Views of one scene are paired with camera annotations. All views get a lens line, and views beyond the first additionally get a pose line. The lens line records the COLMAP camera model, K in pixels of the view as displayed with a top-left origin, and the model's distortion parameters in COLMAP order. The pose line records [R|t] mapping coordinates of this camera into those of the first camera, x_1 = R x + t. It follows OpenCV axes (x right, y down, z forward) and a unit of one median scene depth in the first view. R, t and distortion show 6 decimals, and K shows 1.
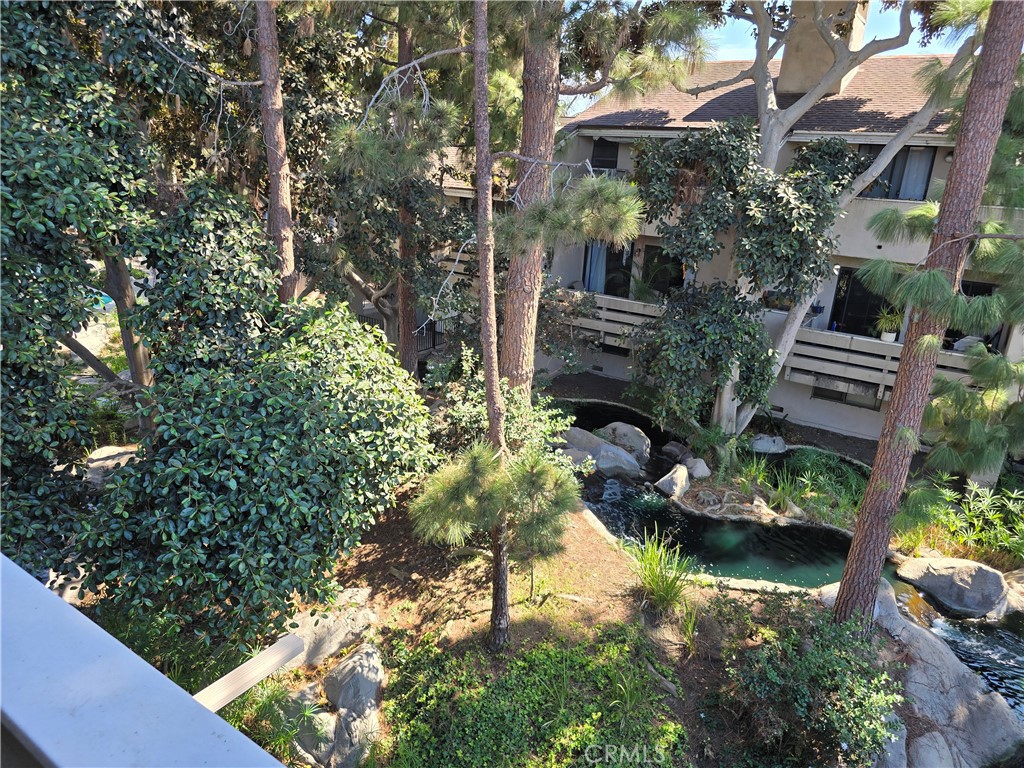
lens RADIAL K [[694.3, 0, 504.4], [0, 694.3, 379.8], [0, 0, 1]] dist [0.056060, -0.043686]
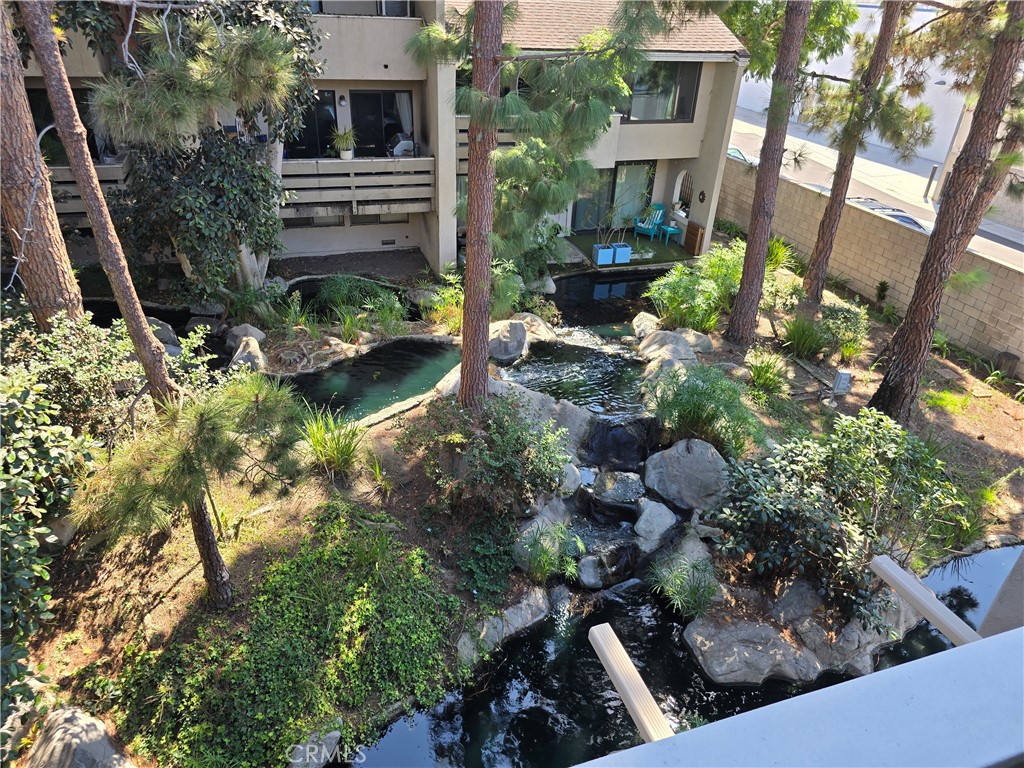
lens RADIAL K [[694.3, 0, 507.6], [0, 694.3, 382.9], [0, 0, 1]] dist [0.056060, -0.043686]
pose [[0.603396, -0.416449, 0.680062, -0.264467], [0.237794, 0.907971, 0.345026, -0.082285], [-0.761162, -0.046473, 0.646895, 0.161793]]
